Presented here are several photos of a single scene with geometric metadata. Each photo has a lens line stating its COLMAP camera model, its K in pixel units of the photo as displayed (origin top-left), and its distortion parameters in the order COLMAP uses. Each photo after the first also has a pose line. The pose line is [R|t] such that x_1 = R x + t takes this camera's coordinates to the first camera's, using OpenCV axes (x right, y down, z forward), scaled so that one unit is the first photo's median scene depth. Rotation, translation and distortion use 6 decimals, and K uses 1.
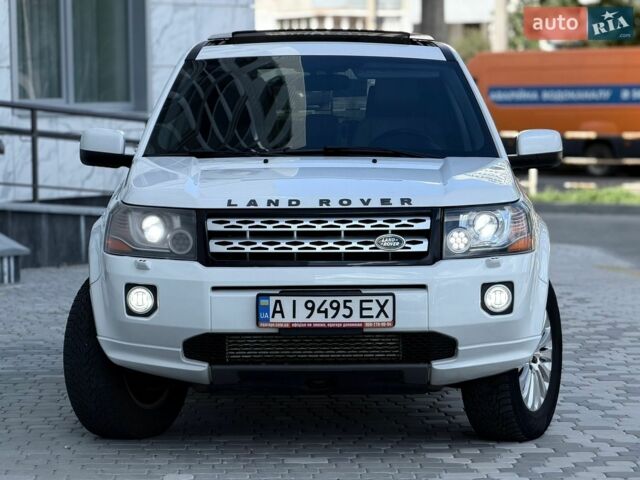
lens RADIAL K [[2286.3, 0, 319.6], [0, 2286.3, 267.9], [0, 0, 1]] dist [0.110110, -0.103869]
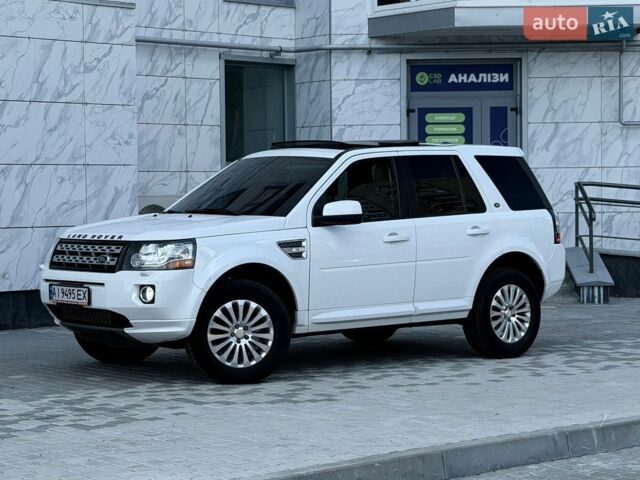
lens RADIAL K [[1524.9, 0, 320.0], [0, 1524.9, 240.0], [0, 0, 1]] dist [0.171574, 0.190233]
pose [[0.642902, 0.026789, -0.765480, 1.060362], [-0.059413, 0.998121, -0.014968, -0.018459], [0.763641, 0.055103, 0.643286, 0.354244]]
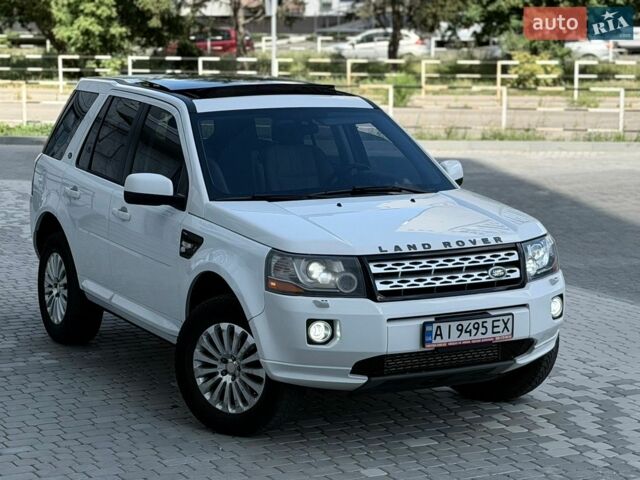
lens RADIAL K [[1612.5, 0, 320.0], [0, 1612.5, 240.0], [0, 0, 1]] dist [0.119827, 0.605057]
pose [[0.883394, -0.062577, 0.464433, -0.486942], [0.031666, 0.996750, 0.074068, -0.101529], [-0.467559, -0.050725, 0.882505, 0.231391]]
